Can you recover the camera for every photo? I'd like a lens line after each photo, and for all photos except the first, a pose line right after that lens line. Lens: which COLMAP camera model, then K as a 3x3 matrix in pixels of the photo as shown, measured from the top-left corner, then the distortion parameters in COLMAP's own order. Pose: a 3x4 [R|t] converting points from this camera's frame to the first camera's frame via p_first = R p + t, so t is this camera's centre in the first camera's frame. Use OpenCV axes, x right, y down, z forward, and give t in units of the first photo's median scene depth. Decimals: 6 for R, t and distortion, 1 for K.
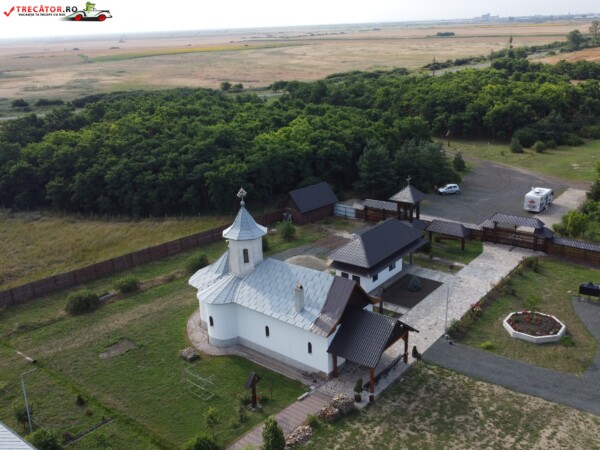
lens RADIAL K [[420.0, 0, 300.0], [0, 420.0, 225.0], [0, 0, 1]] dist [0.001443, -0.000134]
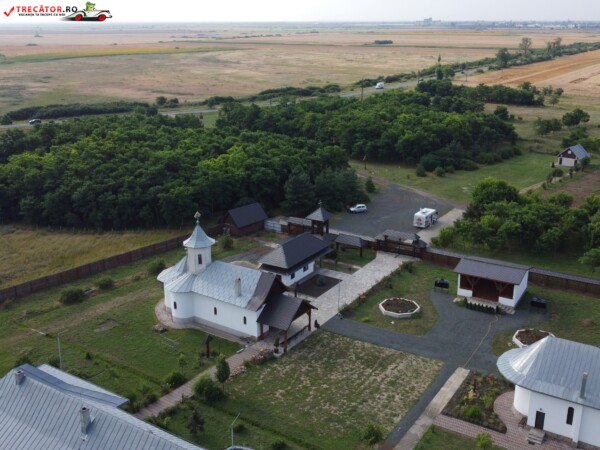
lens RADIAL K [[609.9, 0, 300.0], [0, 609.9, 225.0], [0, 0, 1]] dist [0.006753, -0.001408]
pose [[0.992830, 0.005203, 0.119419, -0.028686], [-0.002983, 0.999820, -0.018760, -0.003288], [-0.119495, 0.018269, 0.992667, -0.790631]]
